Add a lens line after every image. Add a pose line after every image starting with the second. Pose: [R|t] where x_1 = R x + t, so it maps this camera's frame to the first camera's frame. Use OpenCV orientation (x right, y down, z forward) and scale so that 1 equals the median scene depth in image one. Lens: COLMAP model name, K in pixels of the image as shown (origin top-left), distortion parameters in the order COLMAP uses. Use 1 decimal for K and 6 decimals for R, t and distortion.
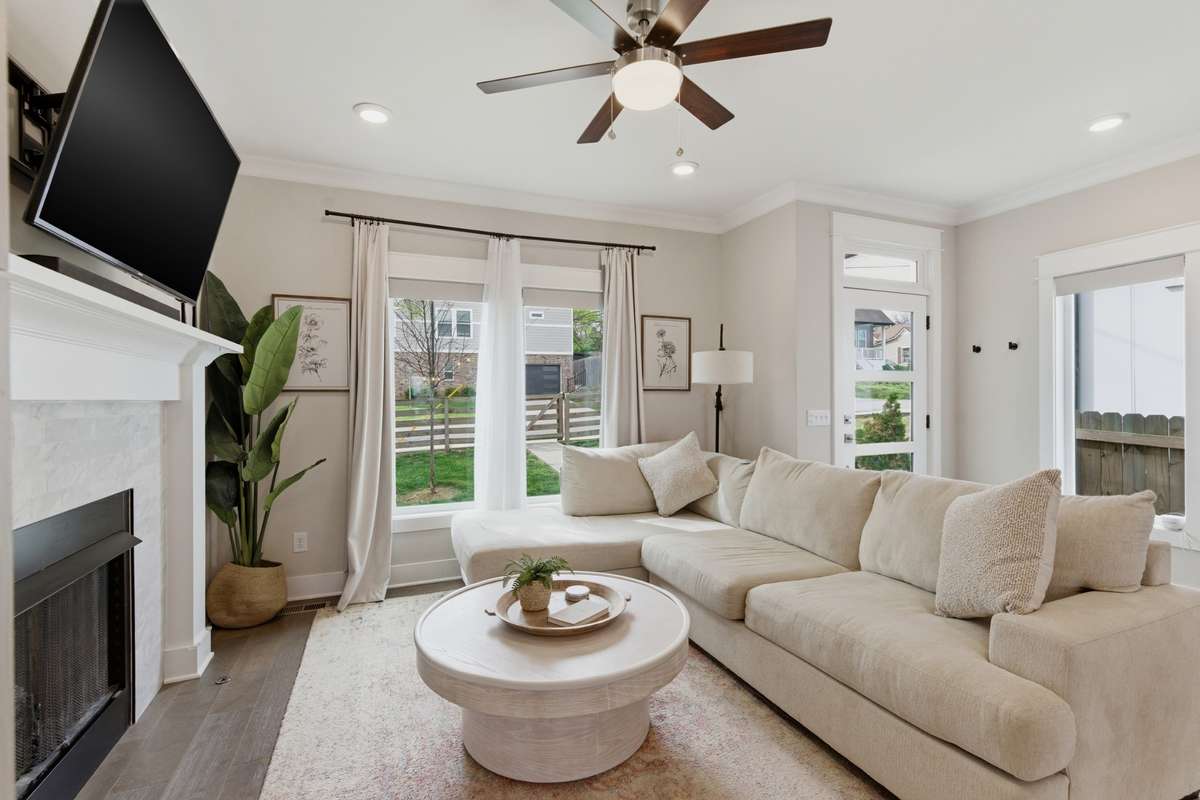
lens RADIAL K [[513.7, 0, 599.6], [0, 513.7, 401.7], [0, 0, 1]] dist [-0.010305, -0.000177]
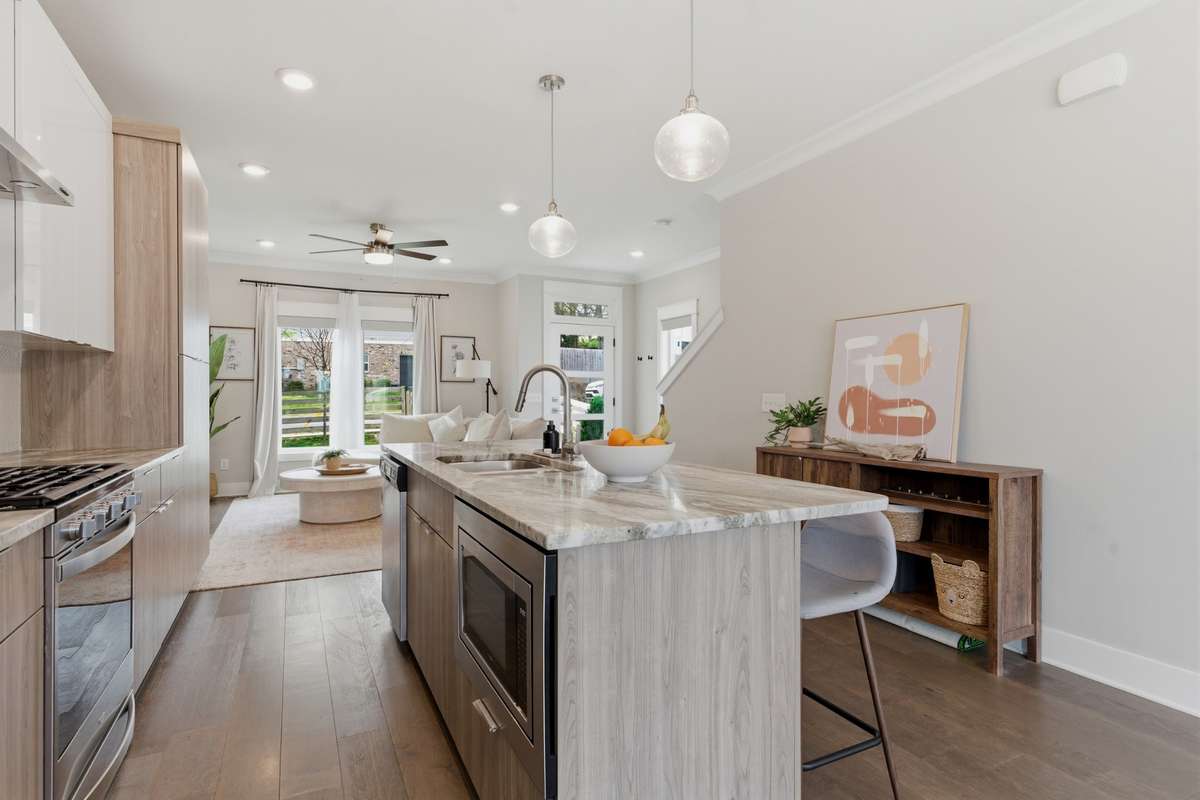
lens RADIAL K [[588.4, 0, 597.4], [0, 588.4, 402.1], [0, 0, 1]] dist [-0.000818, 0.000048]
pose [[0.995992, 0.004863, 0.089313, 0.467894], [-0.005302, 0.999975, 0.004682, 0.035441], [-0.089288, -0.005137, 0.995993, -1.035140]]
